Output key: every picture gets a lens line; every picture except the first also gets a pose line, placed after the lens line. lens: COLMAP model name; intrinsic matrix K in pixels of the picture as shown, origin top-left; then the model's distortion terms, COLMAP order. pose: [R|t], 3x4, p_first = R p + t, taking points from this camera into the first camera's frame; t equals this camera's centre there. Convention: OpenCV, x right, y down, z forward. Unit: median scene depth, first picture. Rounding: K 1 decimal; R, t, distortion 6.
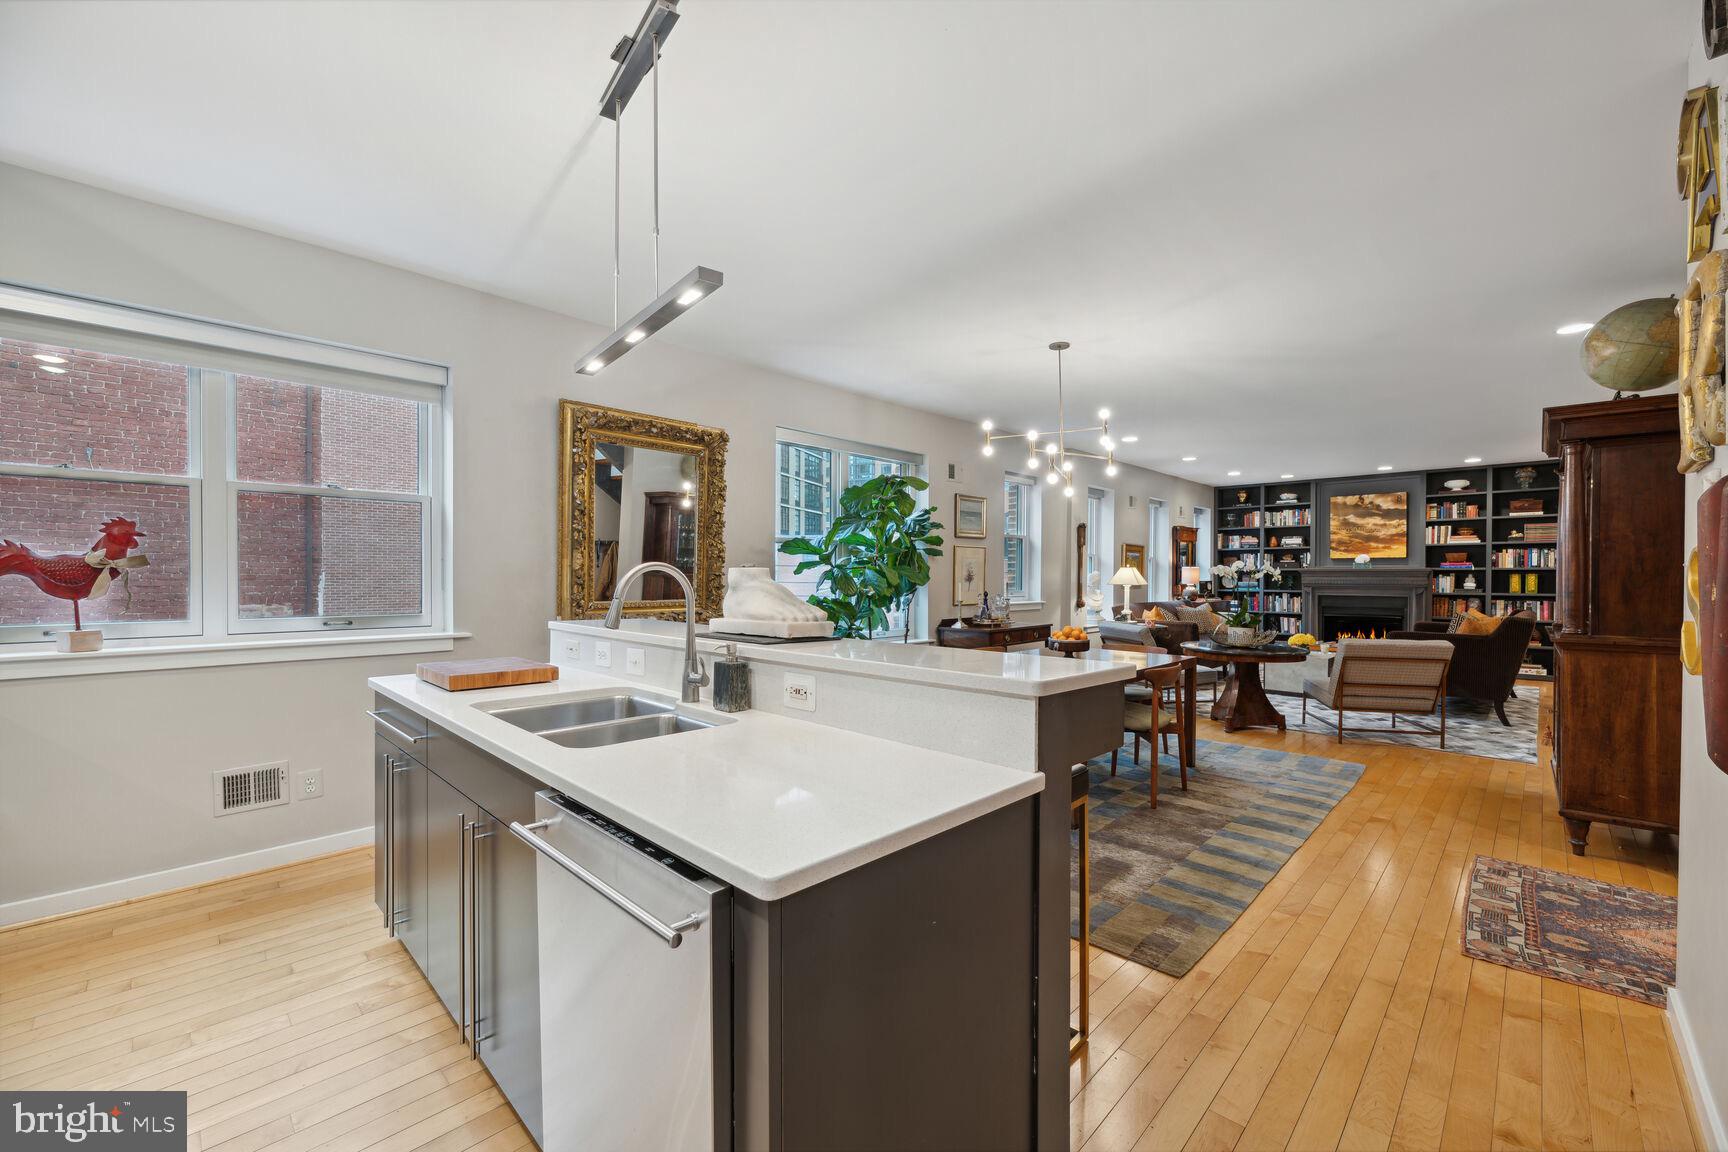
lens RADIAL K [[704.2, 0, 869.6], [0, 704.2, 579.0], [0, 0, 1]] dist [-0.002112, -0.000368]
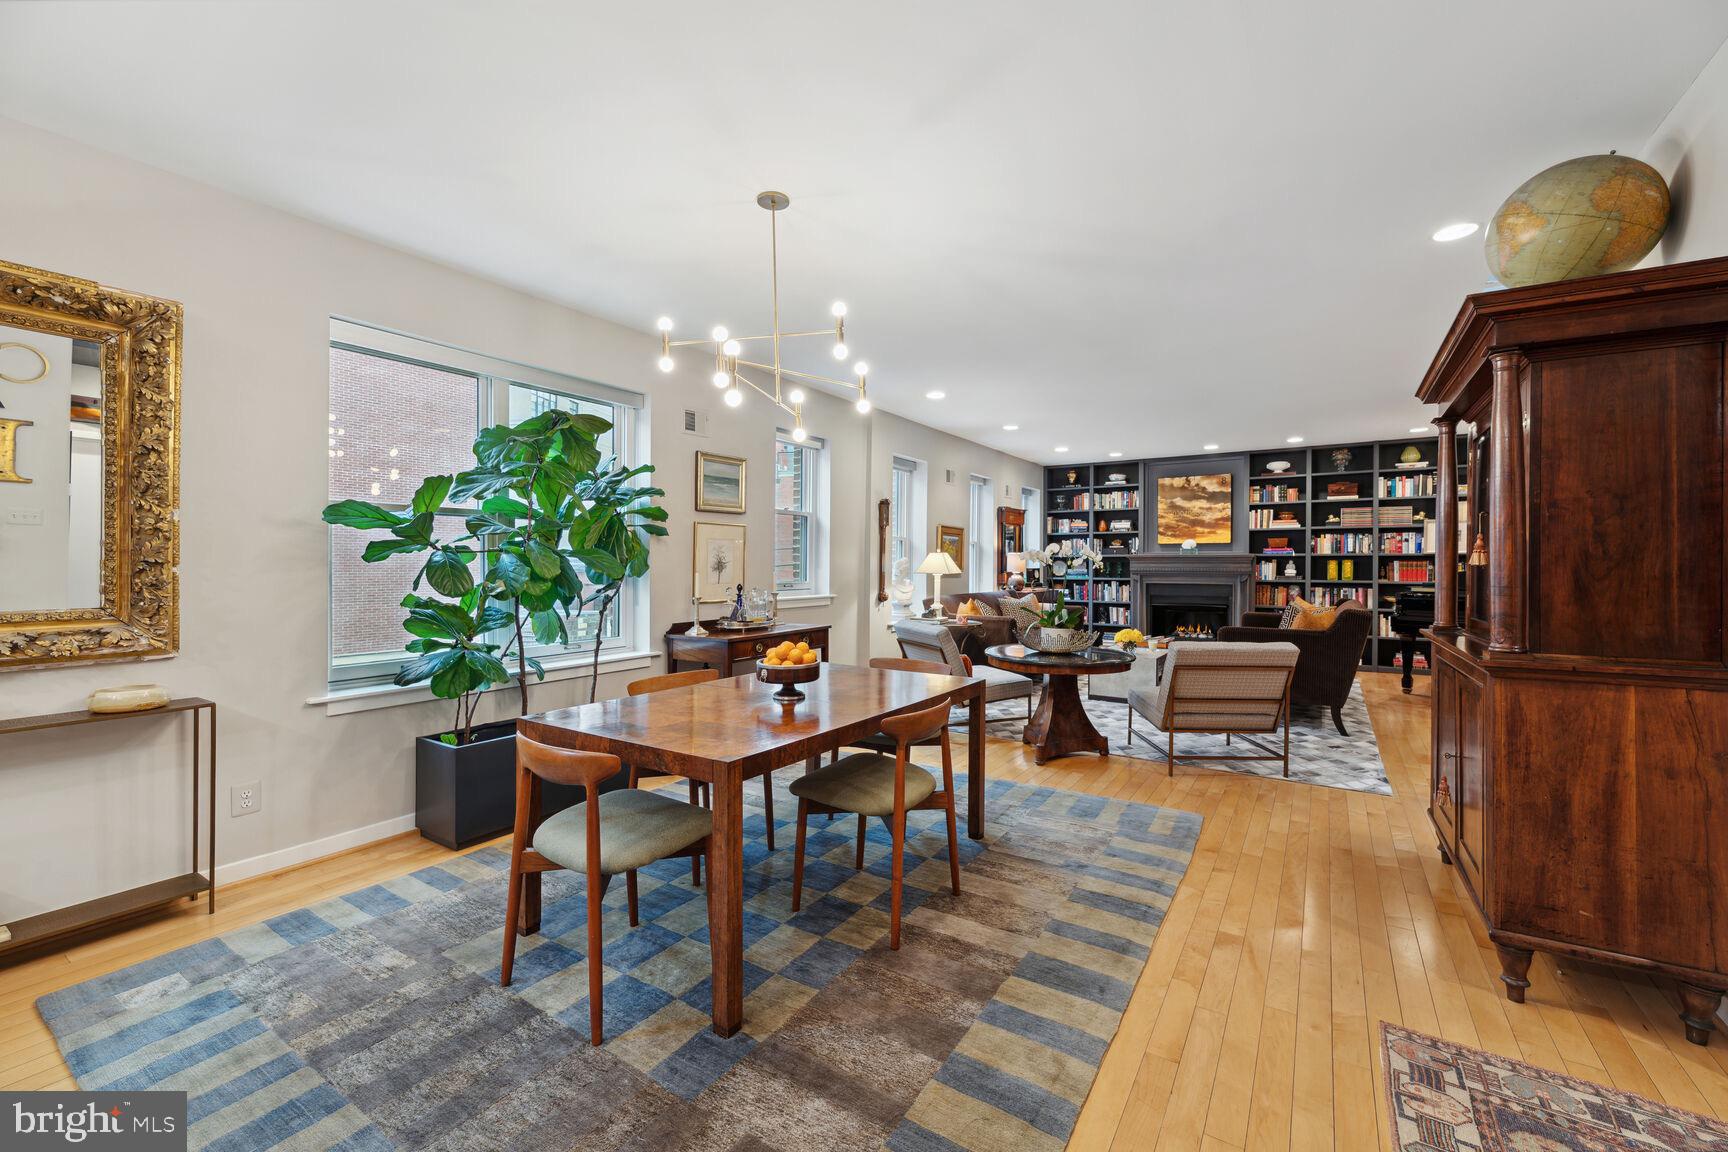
lens RADIAL K [[704.2, 0, 865.4], [0, 704.2, 570.3], [0, 0, 1]] dist [-0.002112, -0.000368]
pose [[0.982633, -0.003965, 0.185520, 0.230359], [0.002963, 0.999979, 0.005682, -0.001165], [-0.185539, -0.005034, 0.982624, 0.355986]]
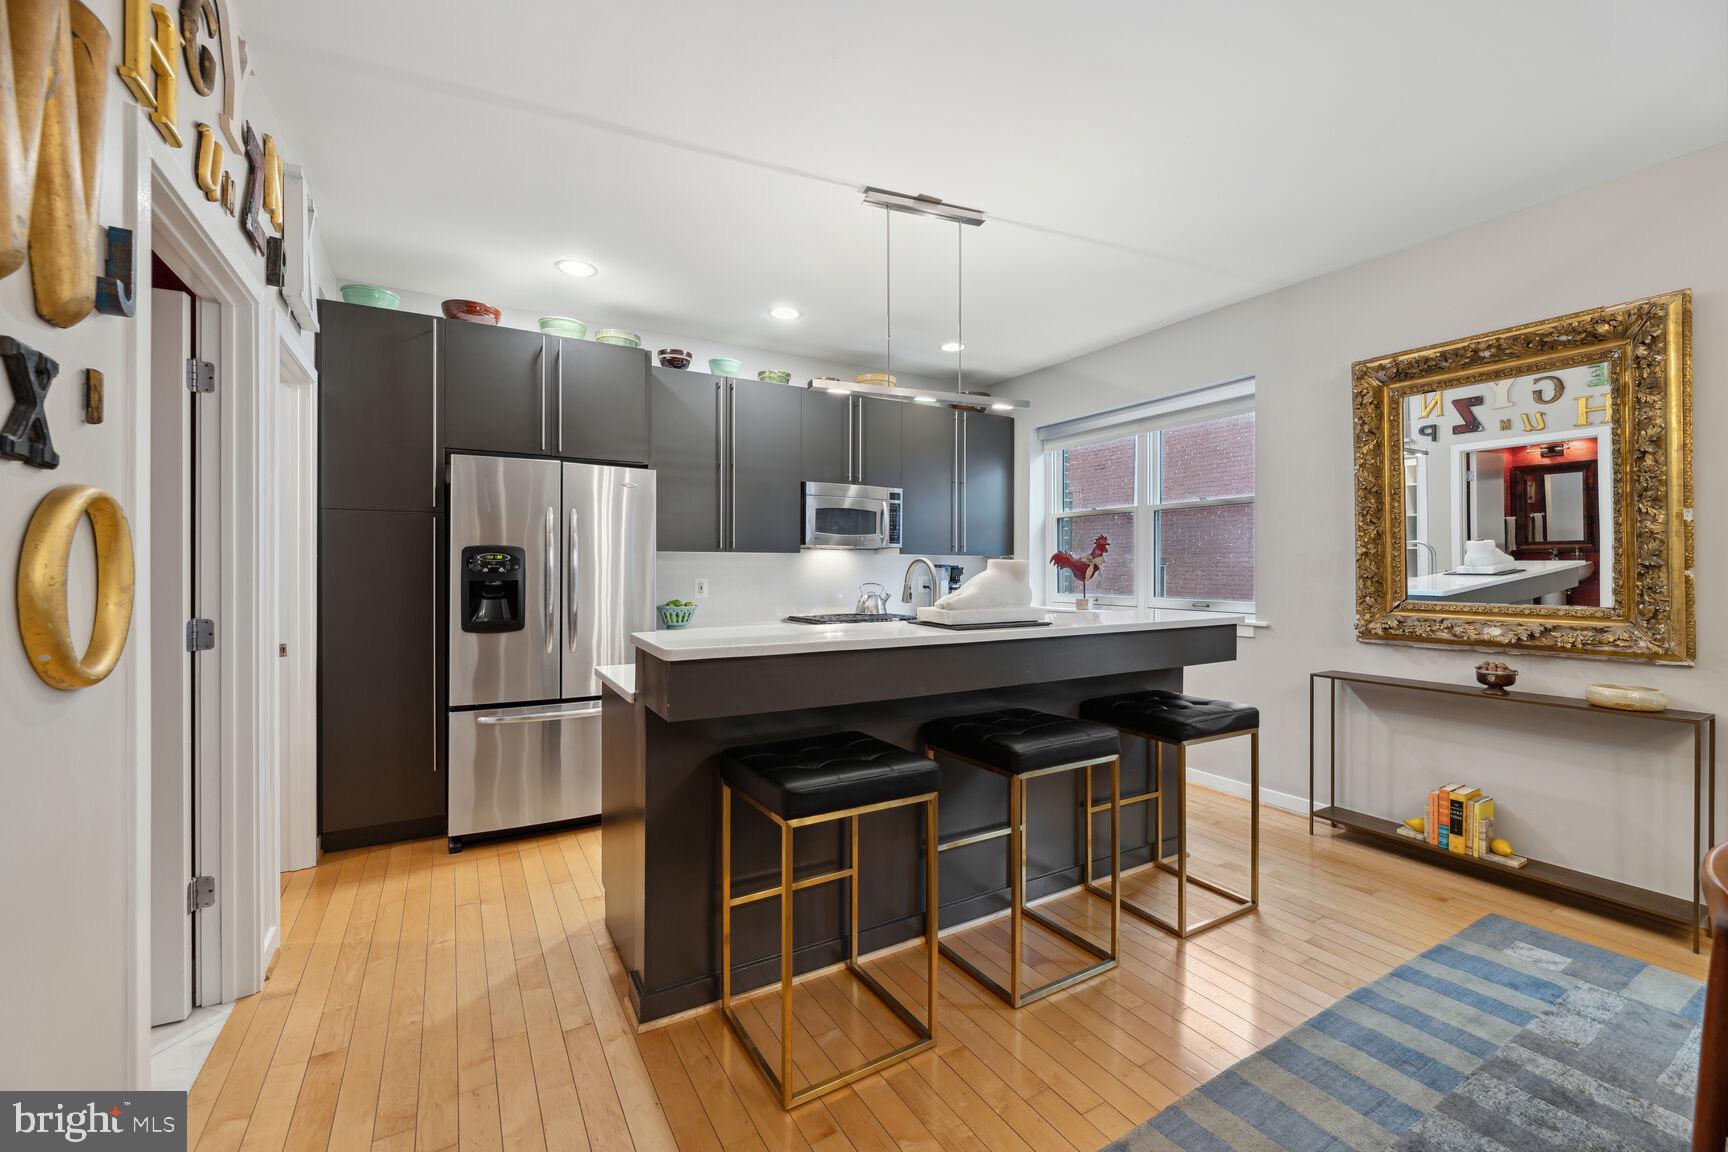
lens RADIAL K [[704.2, 0, 870.6], [0, 704.2, 569.1], [0, 0, 1]] dist [-0.002112, -0.000368]
pose [[-0.272806, 0.002053, -0.962067, 0.473665], [0.000625, 0.999998, 0.001957, -0.004525], [0.962069, -0.000068, -0.272807, 0.567587]]
